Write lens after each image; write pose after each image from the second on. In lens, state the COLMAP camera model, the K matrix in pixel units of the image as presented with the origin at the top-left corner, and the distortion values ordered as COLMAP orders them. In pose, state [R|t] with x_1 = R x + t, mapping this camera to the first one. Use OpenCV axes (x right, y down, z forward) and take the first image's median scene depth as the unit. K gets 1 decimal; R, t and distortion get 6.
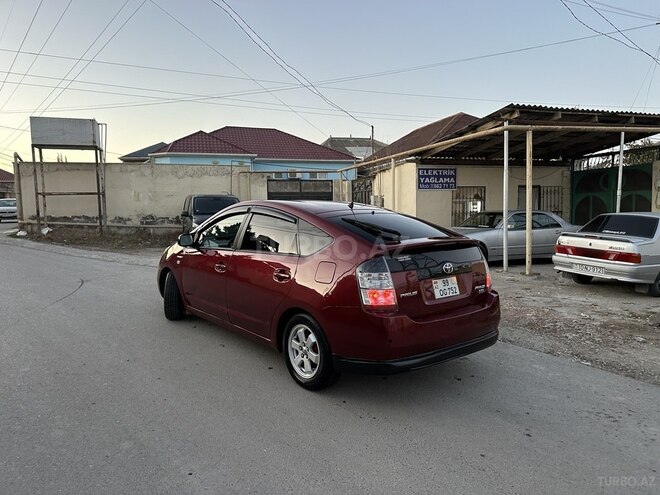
lens RADIAL K [[477.3, 0, 344.9], [0, 477.3, 241.2], [0, 0, 1]] dist [0.037122, -0.033787]
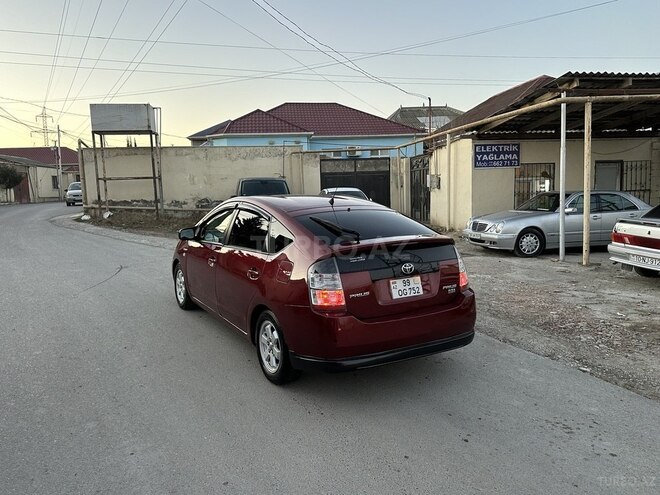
lens RADIAL K [[514.2, 0, 342.4], [0, 514.2, 237.9], [0, 0, 1]] dist [0.064663, -0.071135]
pose [[0.985753, 0.002934, -0.168173, 0.084152], [0.003285, 0.999321, 0.036687, -0.014904], [0.168166, -0.036717, 0.985075, -0.022750]]
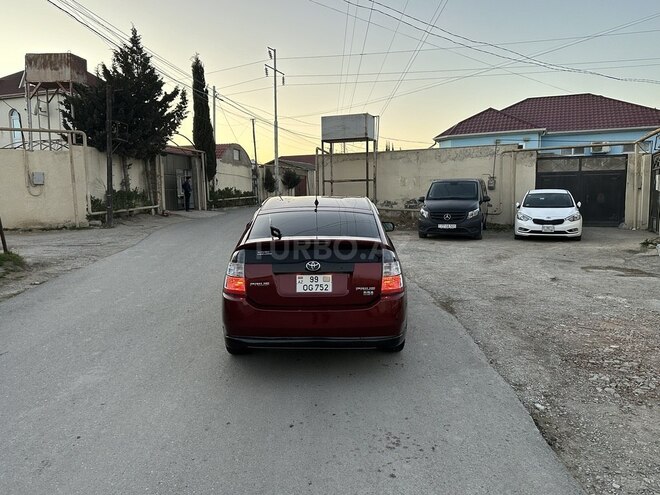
lens RADIAL K [[514.2, 0, 332.3], [0, 514.2, 251.6], [0, 0, 1]] dist [0.064663, -0.071135]
pose [[0.739985, 0.076074, -0.668308, 0.323368], [-0.038758, 0.996755, 0.070547, -0.018154], [0.671506, -0.026301, 0.740532, 0.060706]]
